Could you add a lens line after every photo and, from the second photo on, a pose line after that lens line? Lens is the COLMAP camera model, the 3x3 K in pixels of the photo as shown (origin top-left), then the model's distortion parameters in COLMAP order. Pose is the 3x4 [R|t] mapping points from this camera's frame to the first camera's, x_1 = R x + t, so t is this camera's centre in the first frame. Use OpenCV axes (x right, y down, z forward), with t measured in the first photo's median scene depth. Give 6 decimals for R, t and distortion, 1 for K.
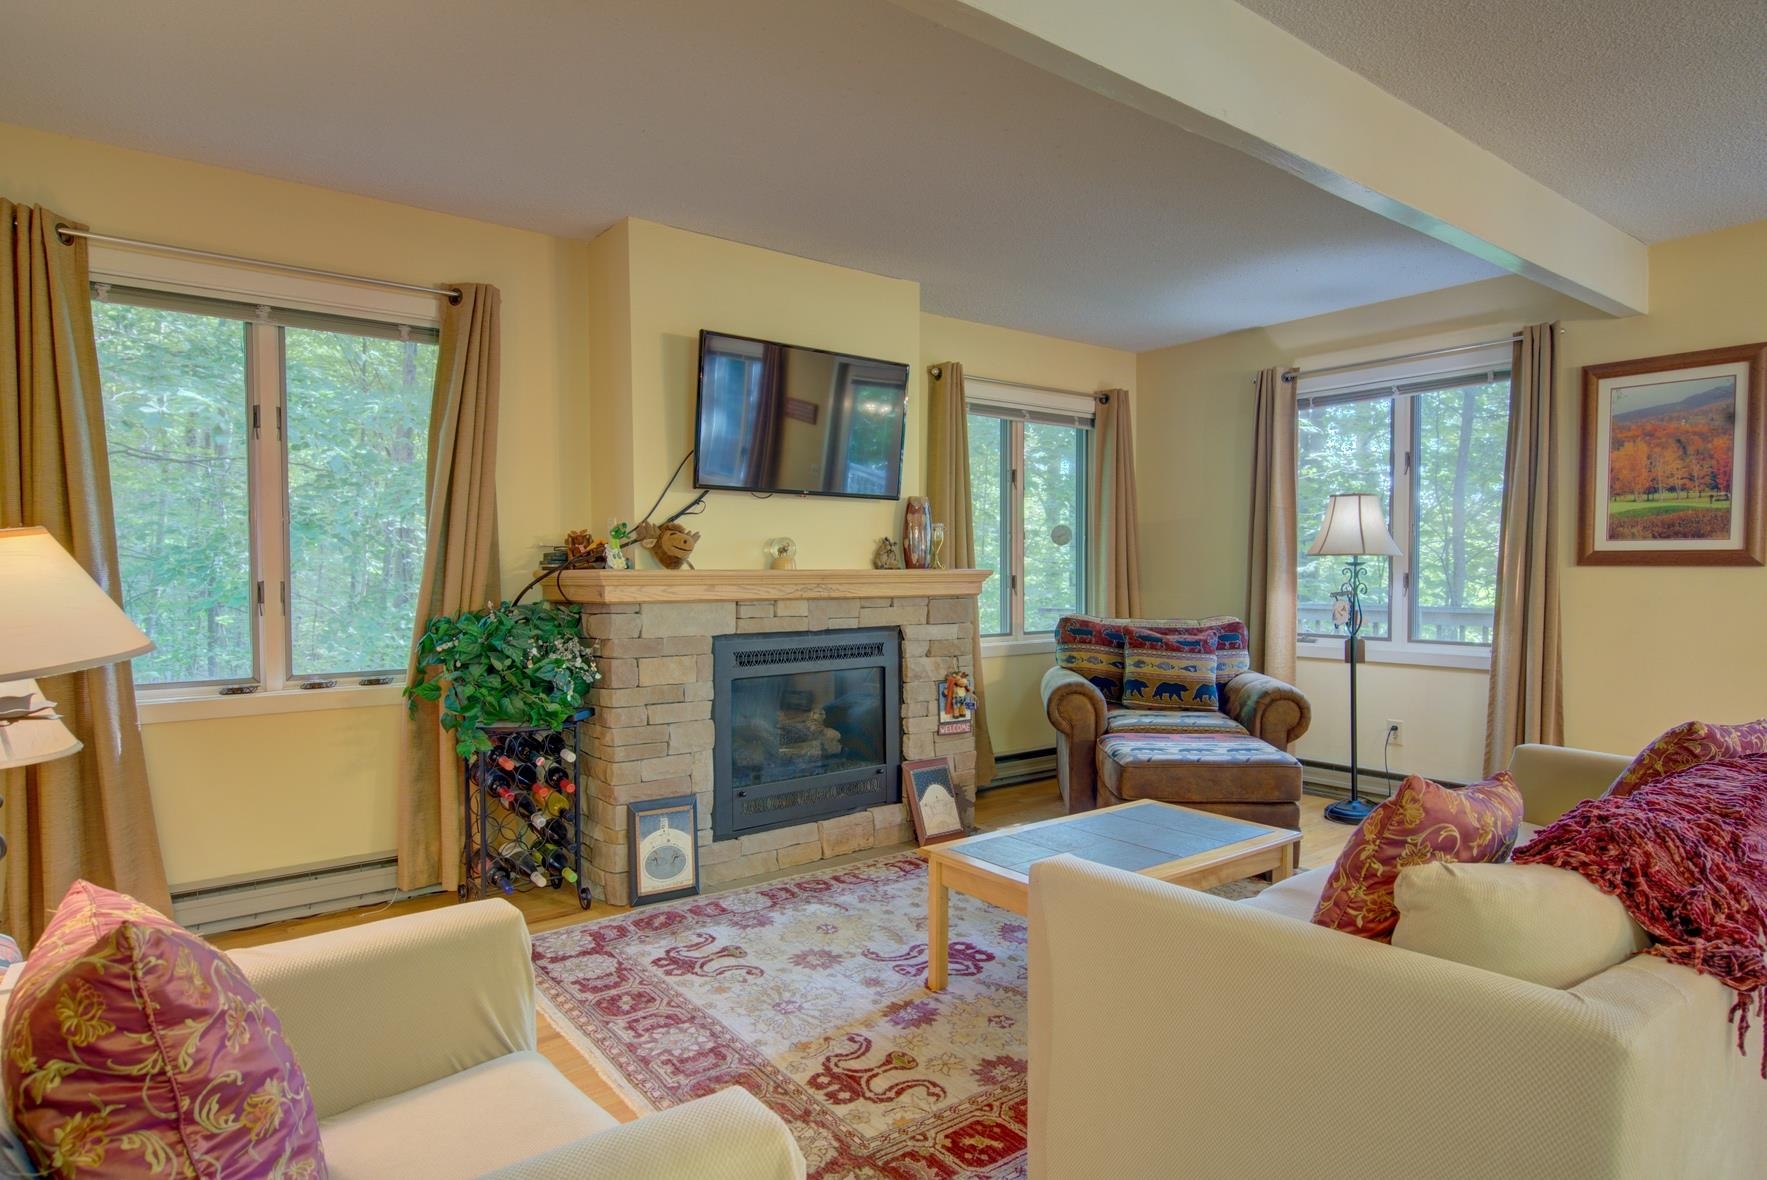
lens RADIAL K [[1003.6, 0, 876.3], [0, 1003.6, 593.8], [0, 0, 1]] dist [0.004492, -0.002262]
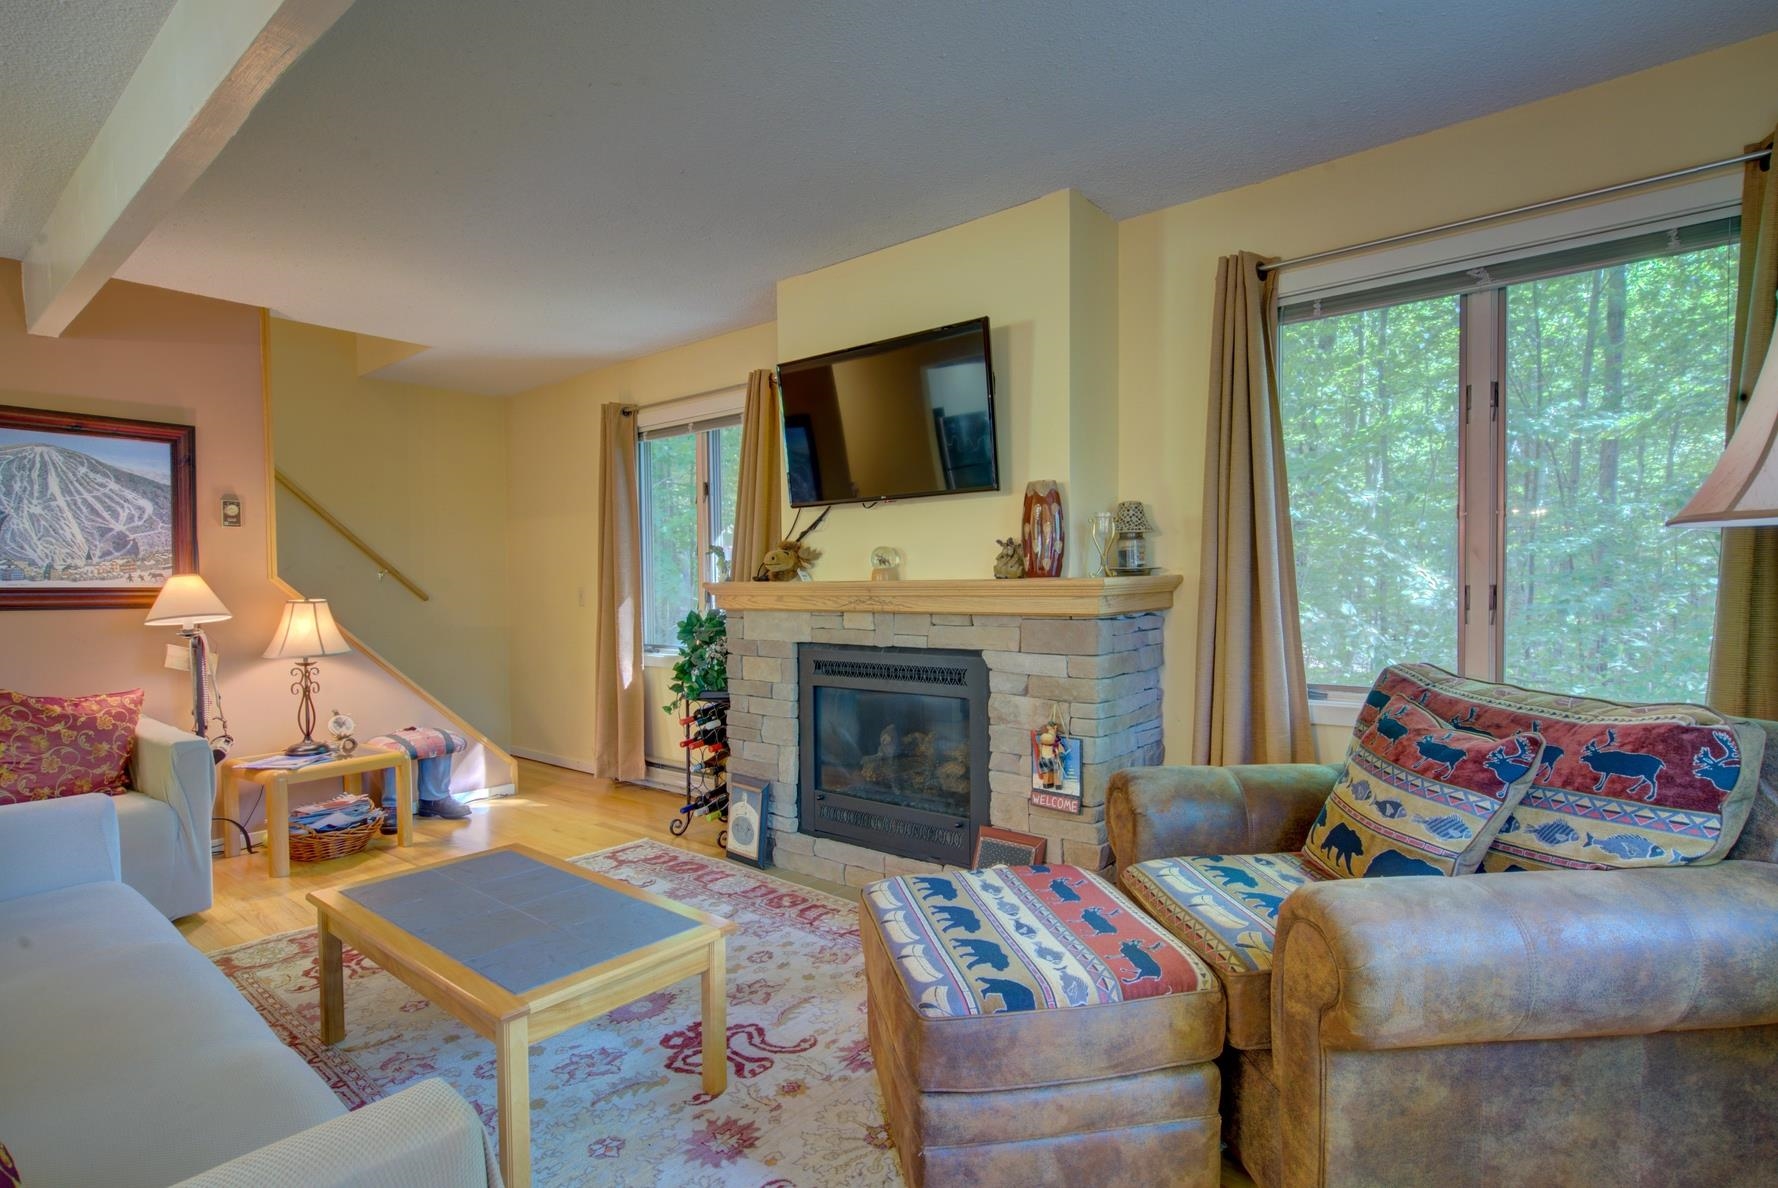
lens RADIAL K [[878.0, 0, 890.9], [0, 878.0, 604.1], [0, 0, 1]] dist [-0.000914, -0.000369]
pose [[0.222111, 0.022205, -0.974768, 0.790379], [-0.015212, 0.999698, 0.019307, -0.020124], [0.974903, 0.010540, 0.222382, 0.894757]]
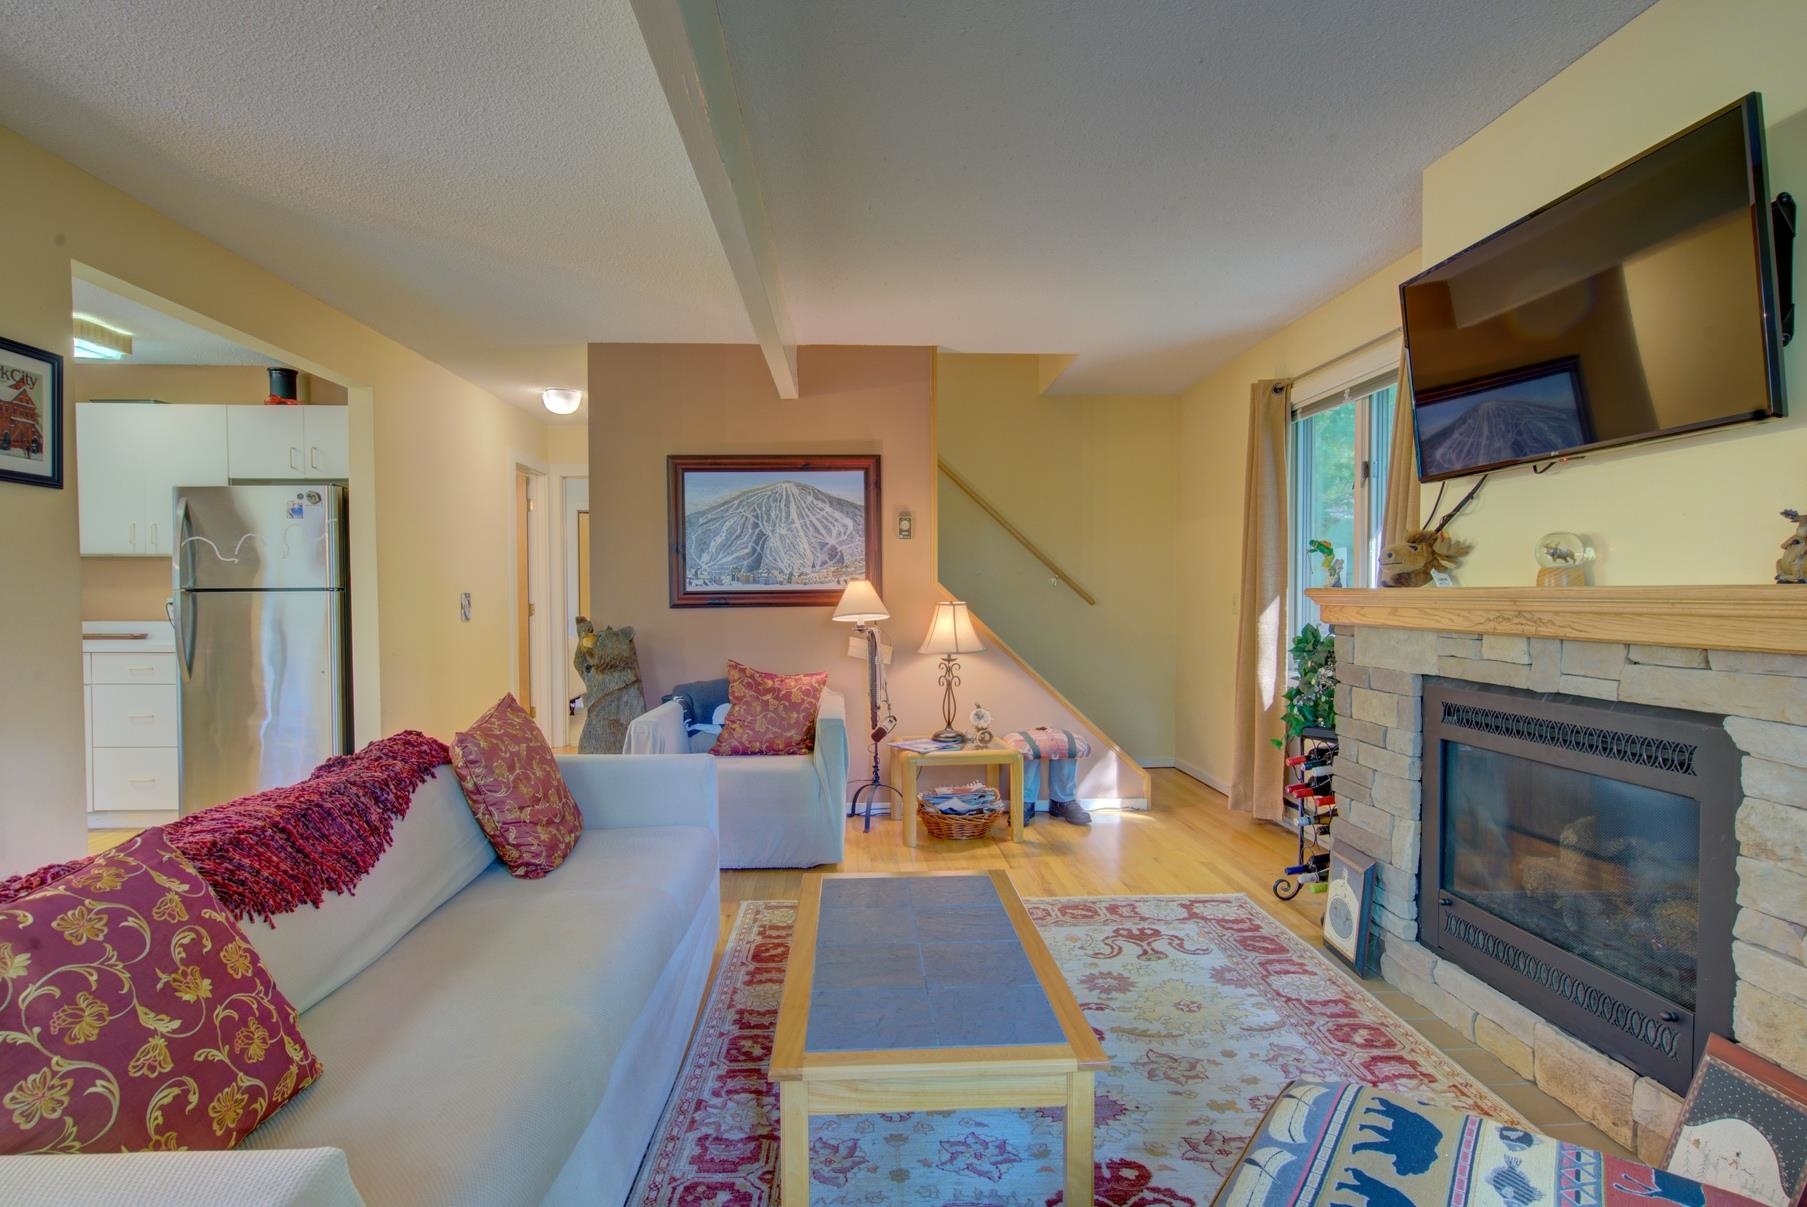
lens RADIAL K [[892.3, 0, 905.4], [0, 892.3, 613.8], [0, 0, 1]] dist [-0.000914, -0.000369]
pose [[-0.562375, 0.022051, -0.826588, 0.623991], [-0.018411, 0.999063, 0.039179, -0.024278], [0.826678, 0.037252, -0.561442, 1.064252]]
